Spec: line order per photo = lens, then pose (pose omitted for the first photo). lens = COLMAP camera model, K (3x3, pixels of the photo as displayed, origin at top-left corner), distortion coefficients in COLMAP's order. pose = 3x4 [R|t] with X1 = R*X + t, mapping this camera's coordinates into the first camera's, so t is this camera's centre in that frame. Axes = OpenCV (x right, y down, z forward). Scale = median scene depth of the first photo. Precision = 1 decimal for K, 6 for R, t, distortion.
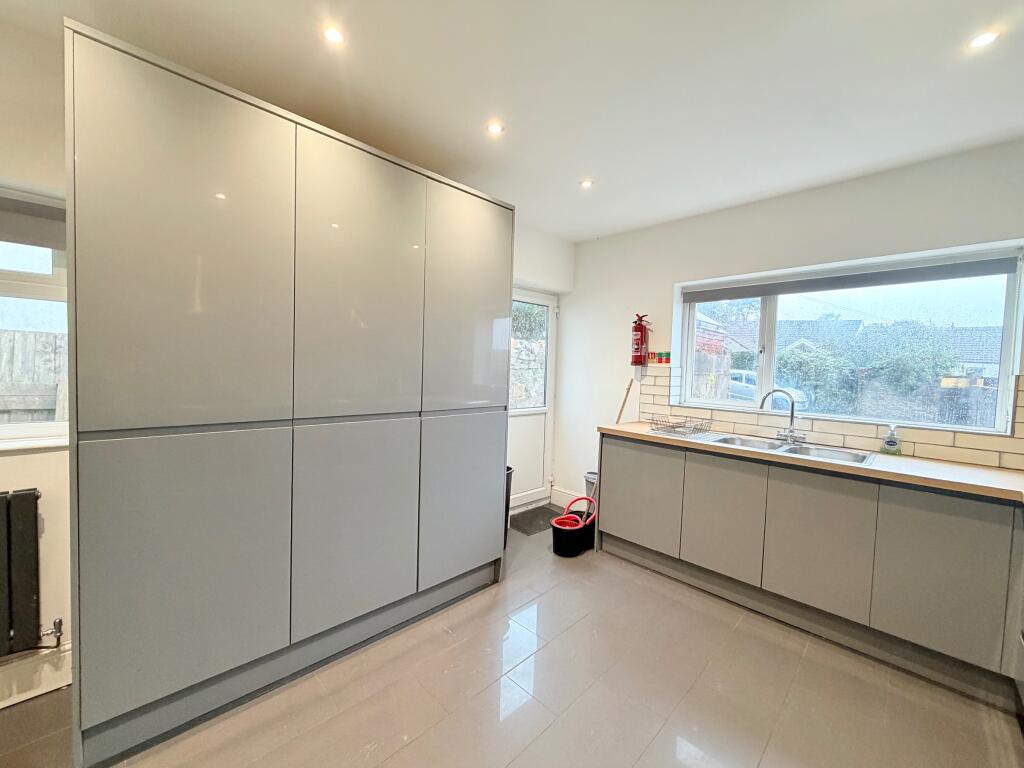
lens RADIAL K [[413.0, 0, 512.0], [0, 413.0, 384.0], [0, 0, 1]] dist [0.000529, 0.000074]
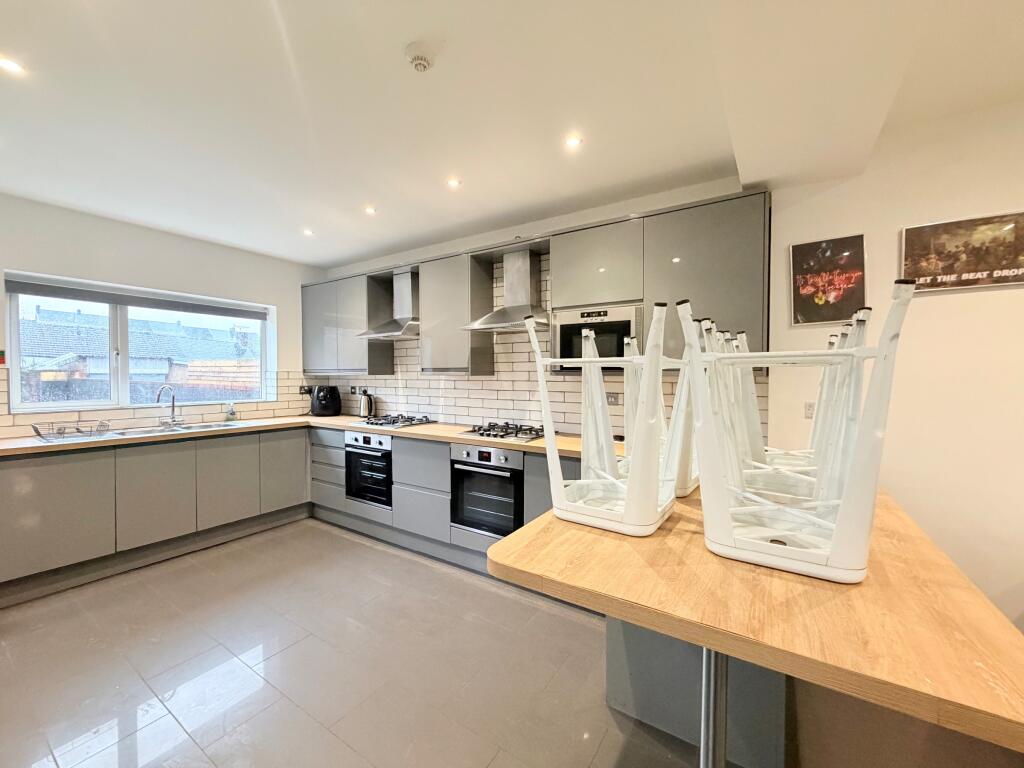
lens RADIAL K [[394.5, 0, 512.0], [0, 394.5, 384.0], [0, 0, 1]] dist [0.000679, 0.000099]
pose [[-0.220658, -0.052041, 0.973962, -0.775940], [0.029842, 0.997748, 0.060073, -0.034239], [-0.974895, 0.042321, -0.218608, 0.223177]]
